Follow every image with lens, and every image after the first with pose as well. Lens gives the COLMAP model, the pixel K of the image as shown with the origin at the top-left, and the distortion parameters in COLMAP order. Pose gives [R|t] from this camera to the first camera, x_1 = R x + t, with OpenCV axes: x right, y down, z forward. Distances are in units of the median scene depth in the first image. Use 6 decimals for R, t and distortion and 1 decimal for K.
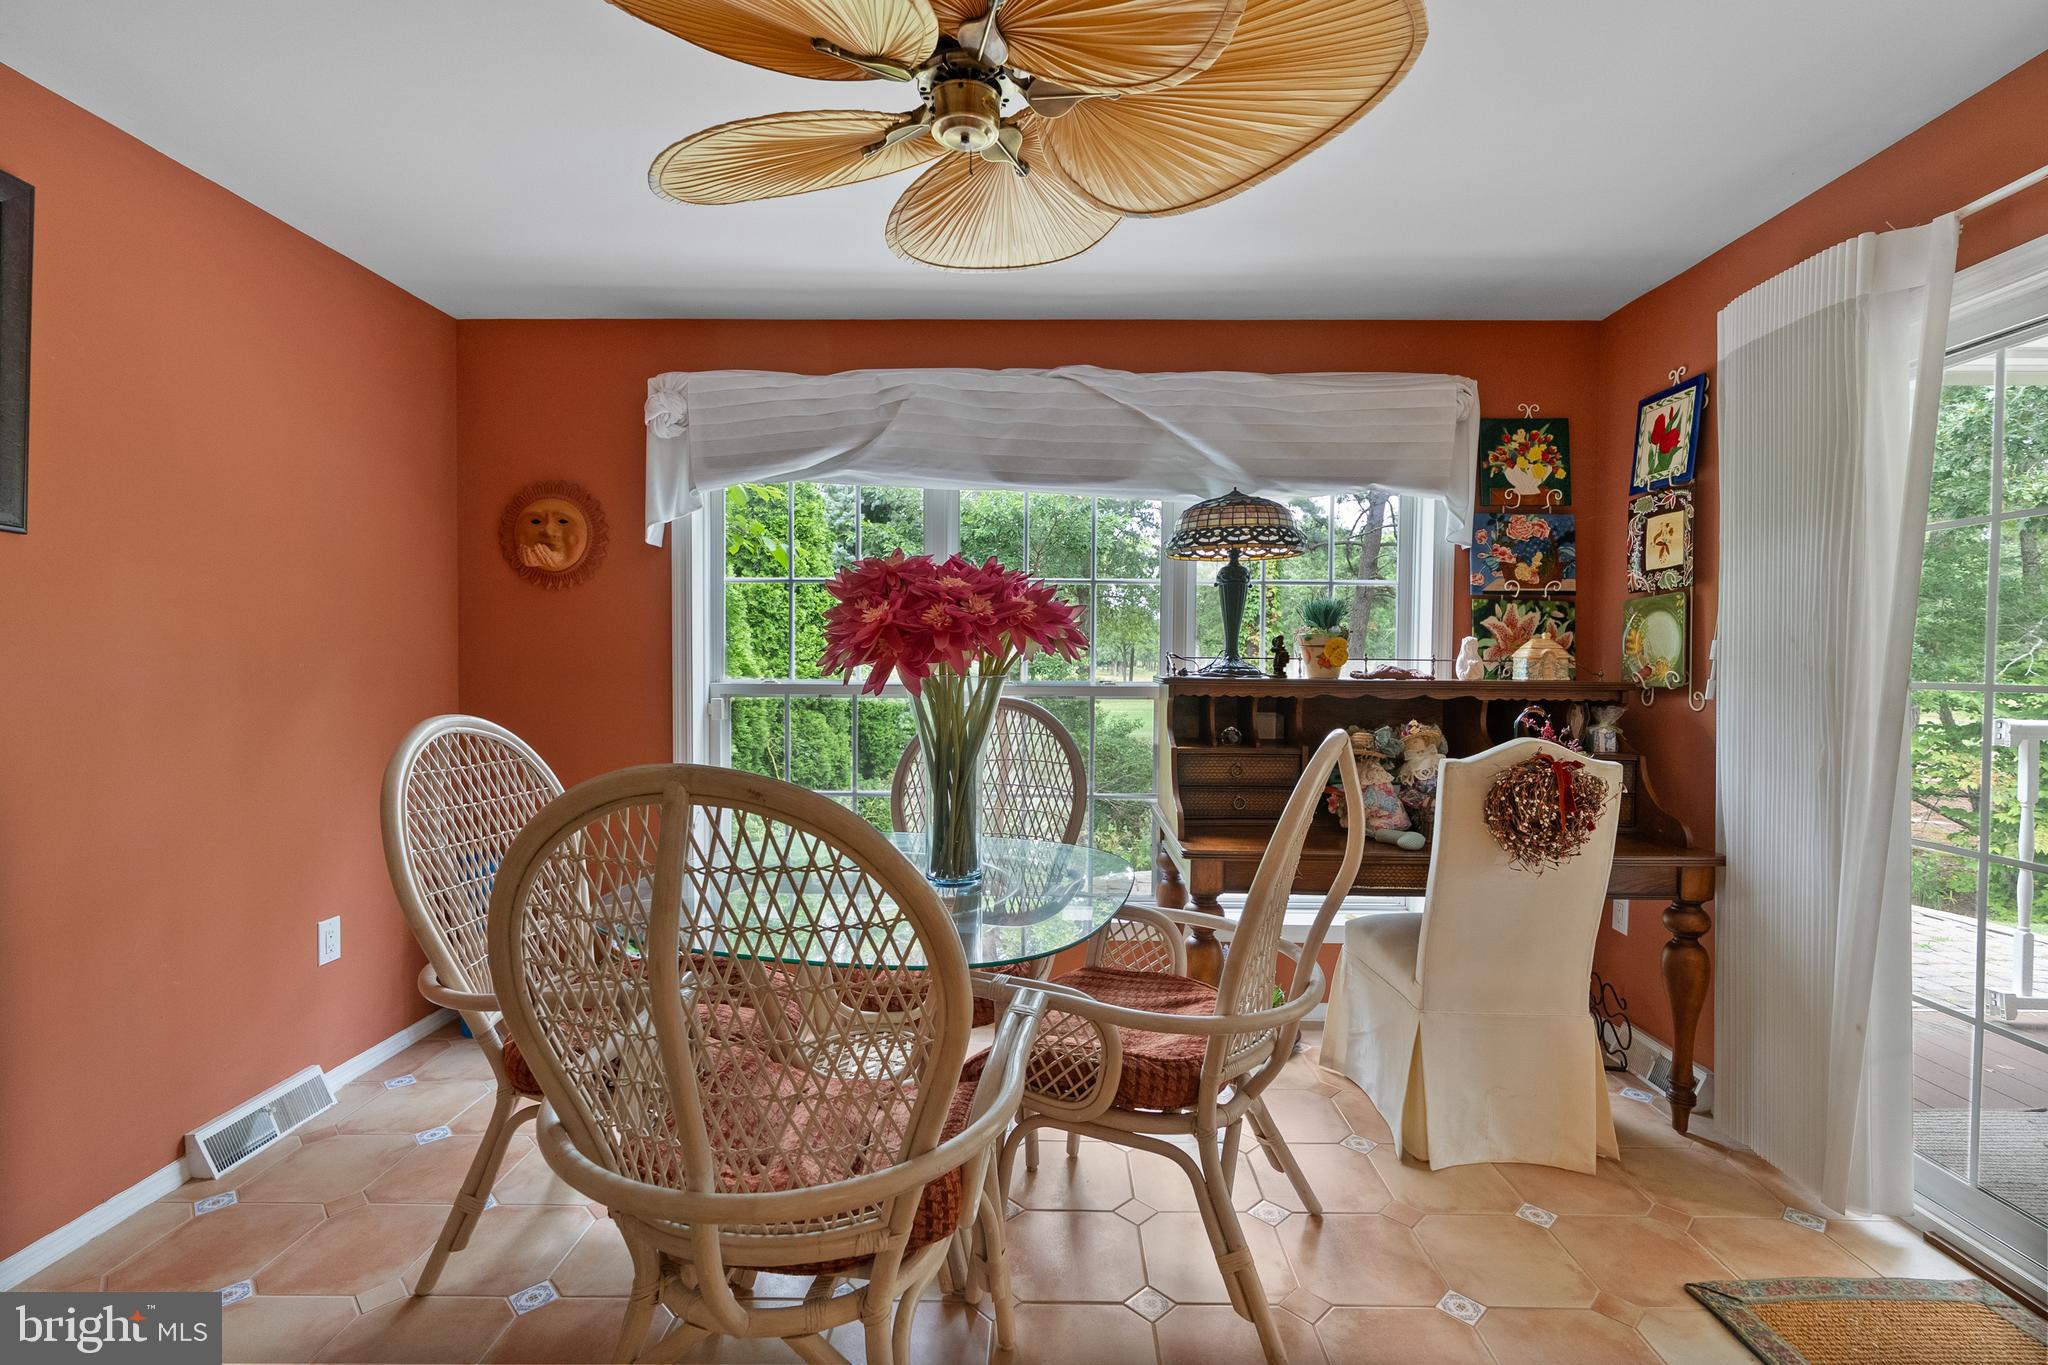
lens RADIAL K [[938.3, 0, 1033.3], [0, 938.3, 690.8], [0, 0, 1]] dist [-0.003393, 0.001014]
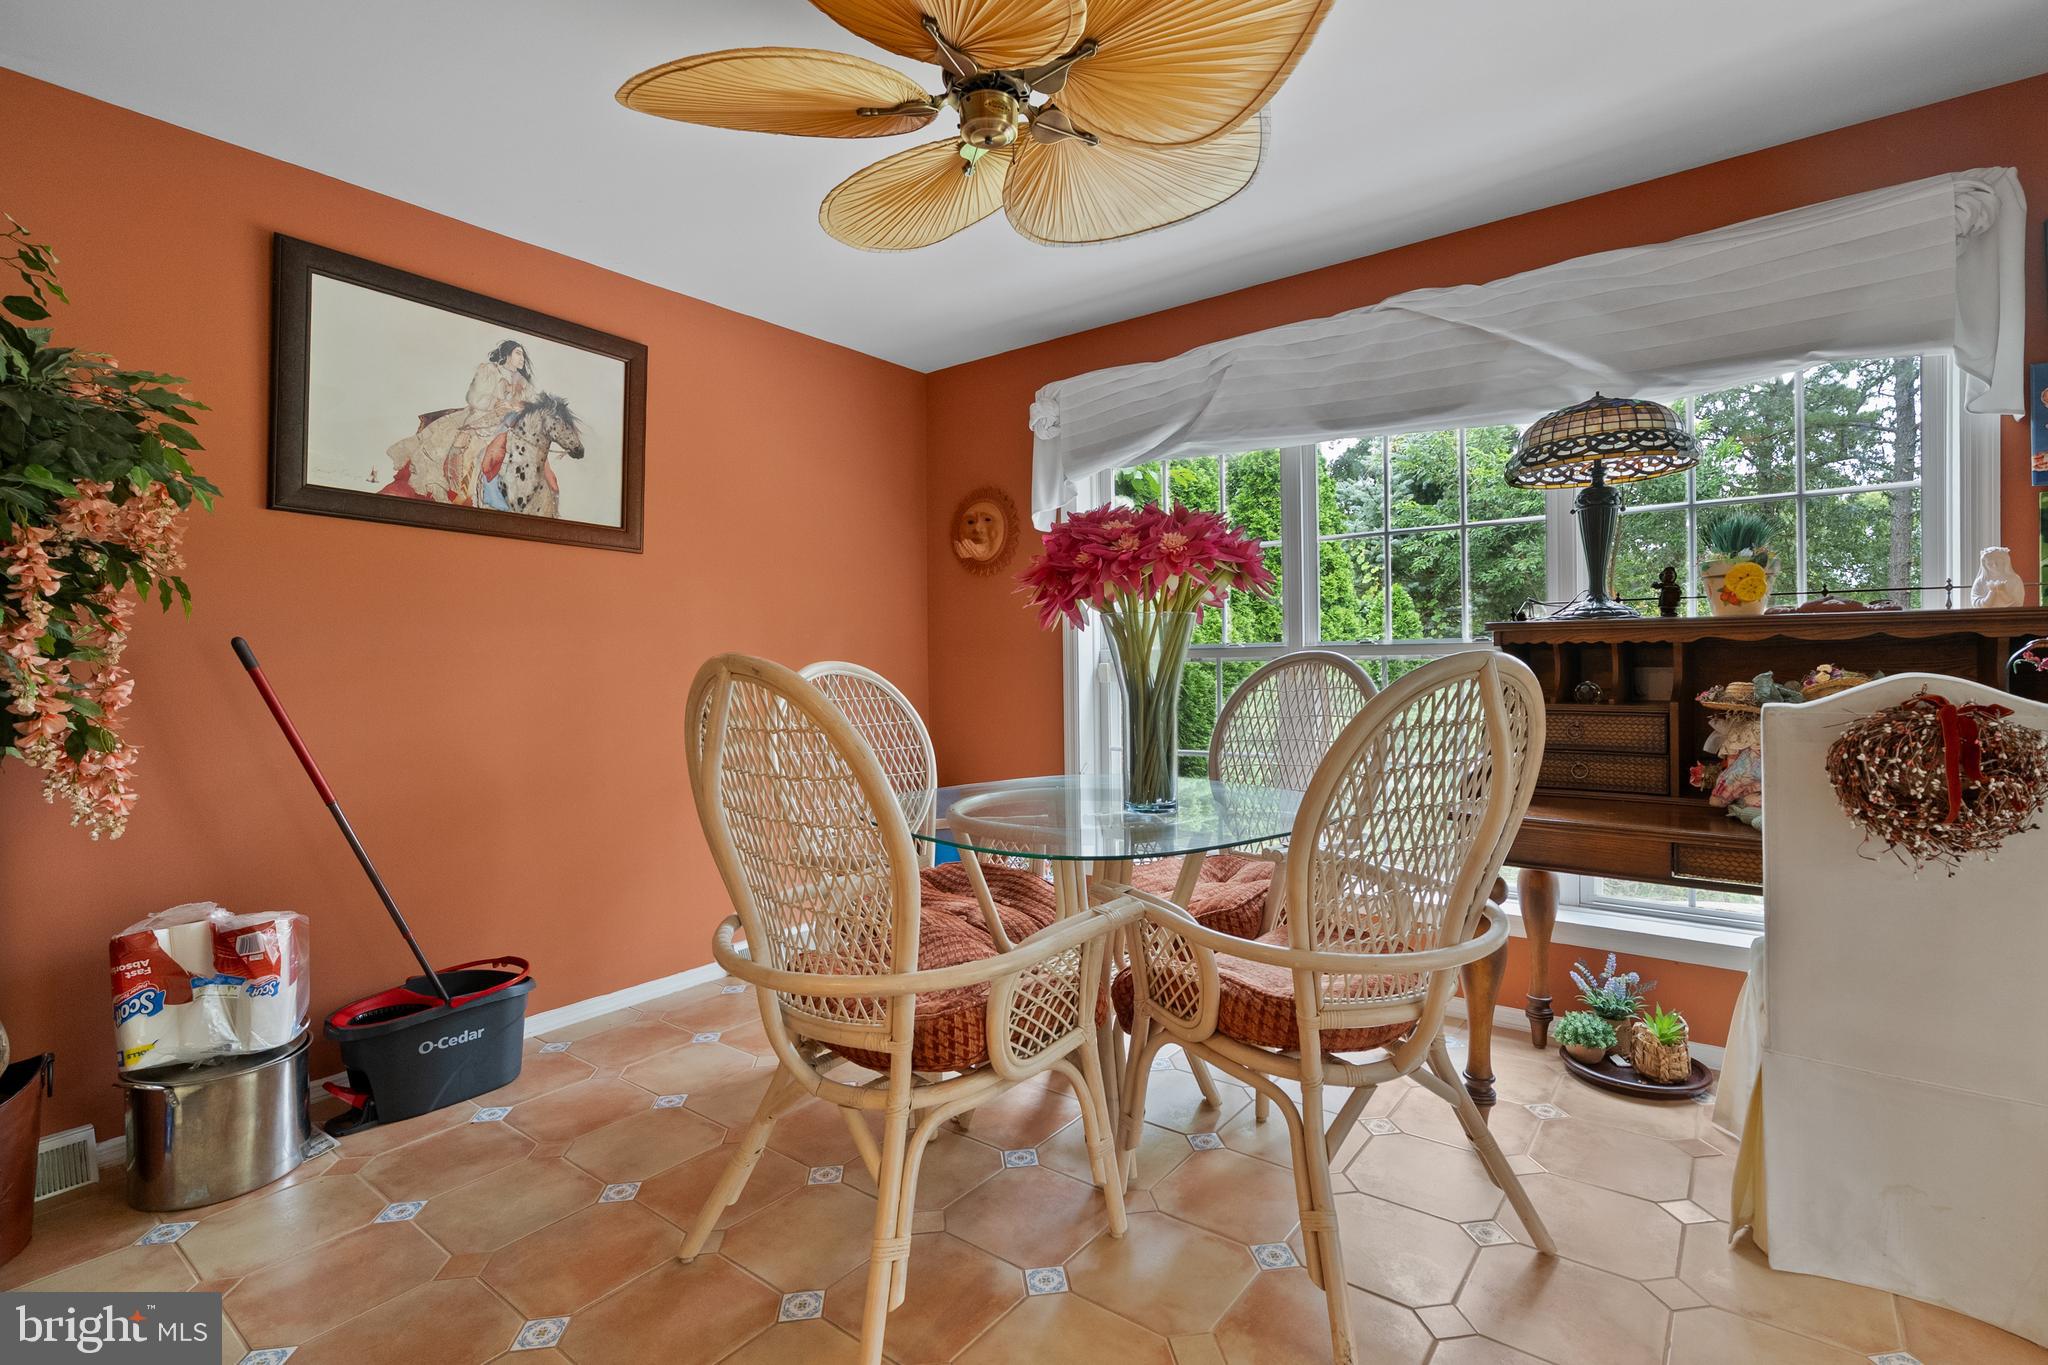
lens RADIAL K [[950.8, 0, 1026.8], [0, 950.8, 674.7], [0, 0, 1]] dist [-0.016588, 0.009092]
pose [[0.800881, -0.007636, -0.598775, 0.311590], [-0.004510, 0.999813, -0.018783, 0.049871], [0.598806, 0.017743, 0.800697, 0.039520]]
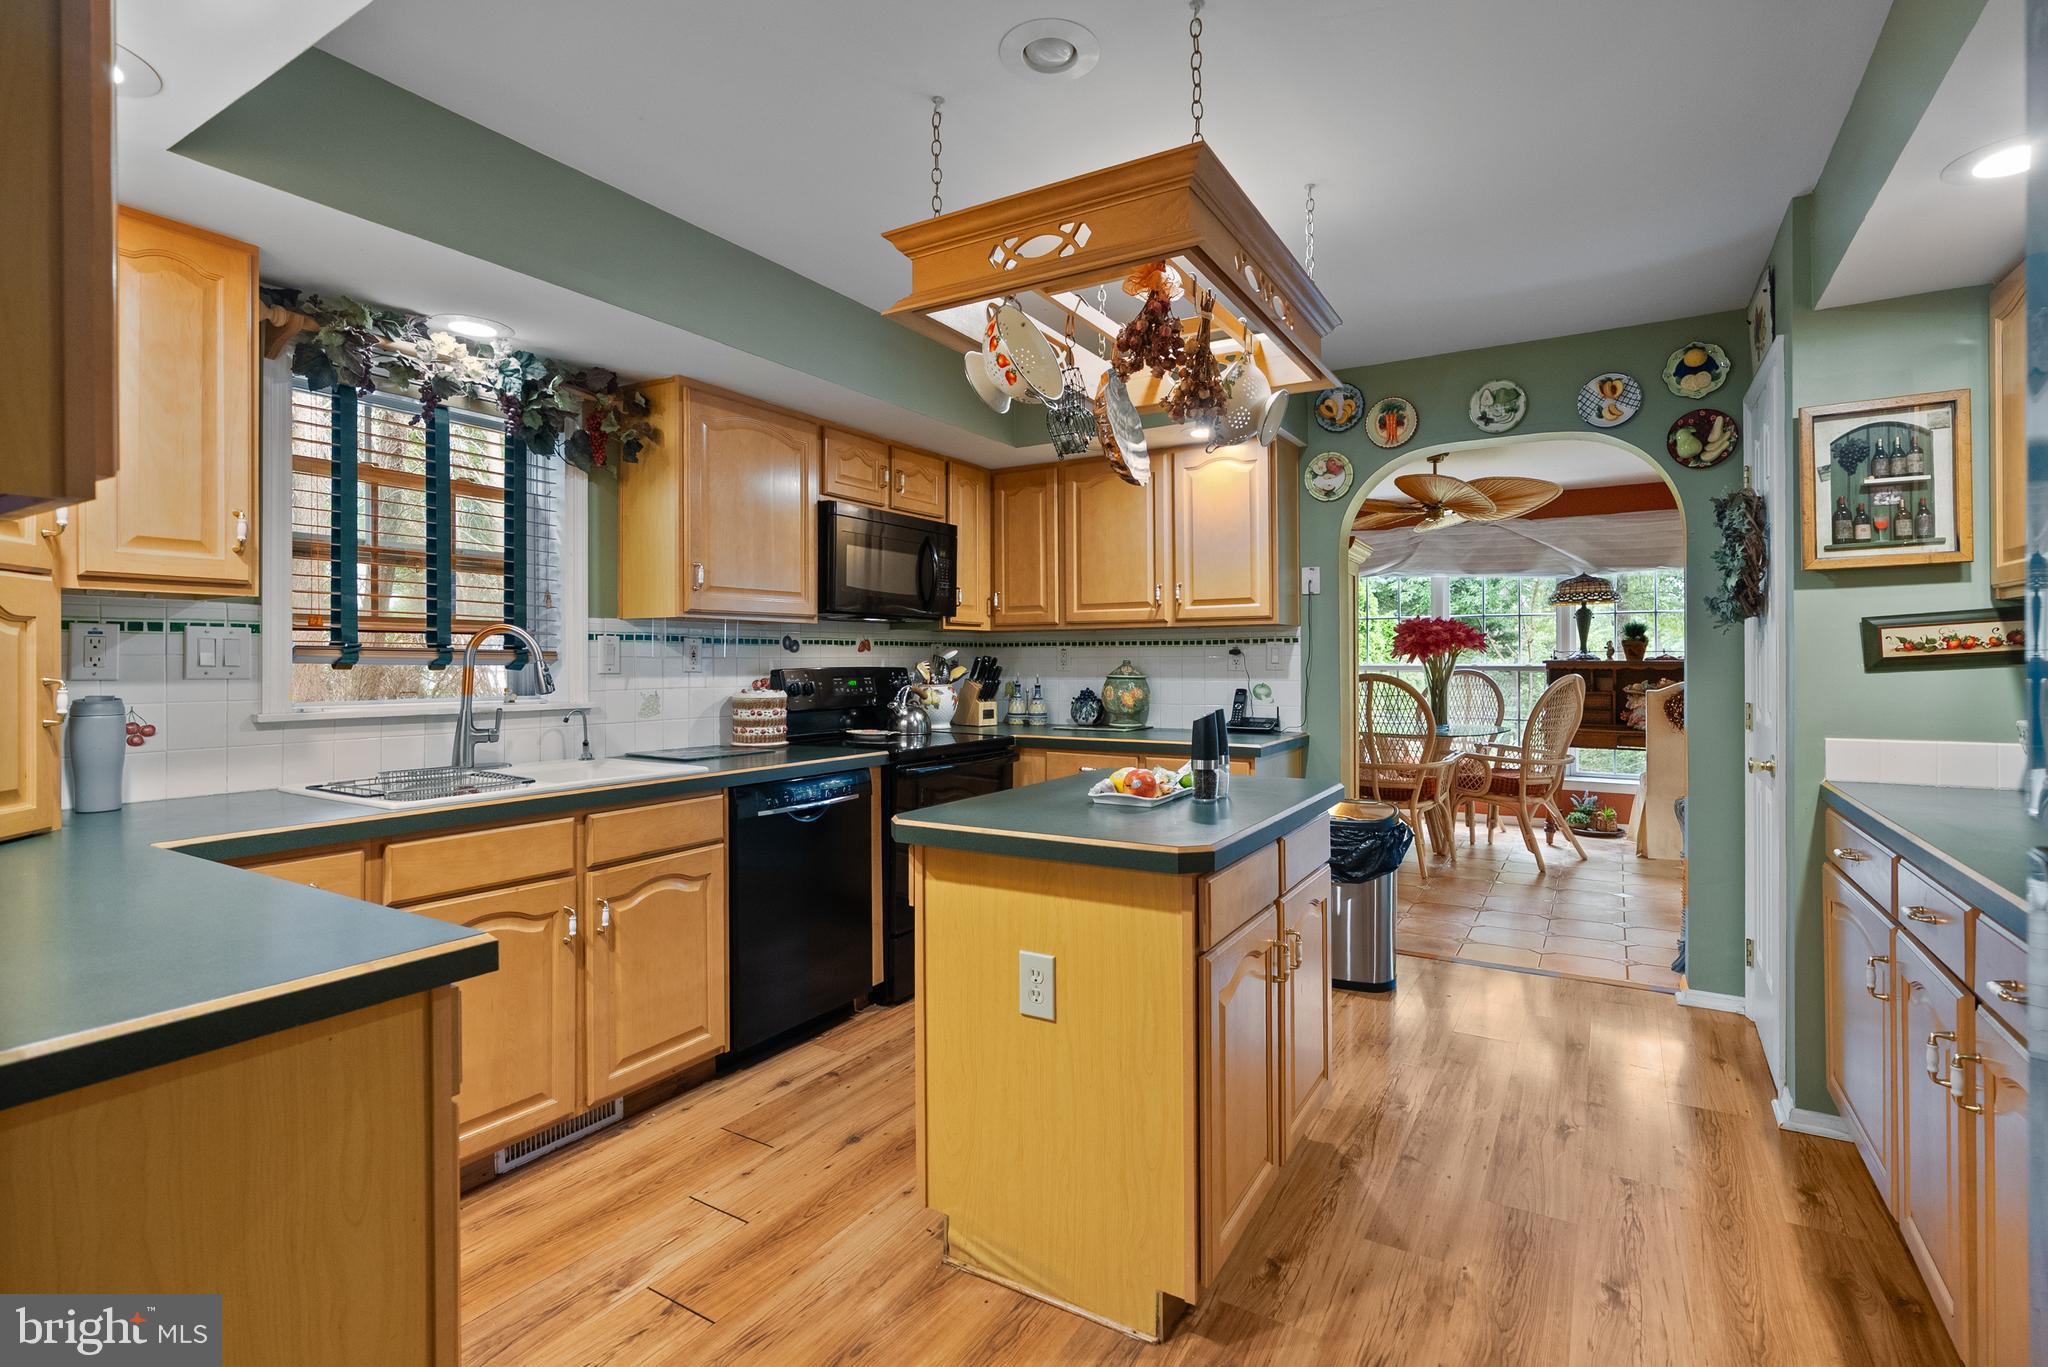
lens RADIAL K [[953.2, 0, 1049.4], [0, 953.2, 666.2], [0, 0, 1]] dist [-0.002979, 0.001141]
pose [[0.870516, -0.003844, -0.492126, 0.223022], [-0.009091, 0.999673, -0.023889, 0.062904], [0.492057, 0.025270, 0.870196, -1.514361]]
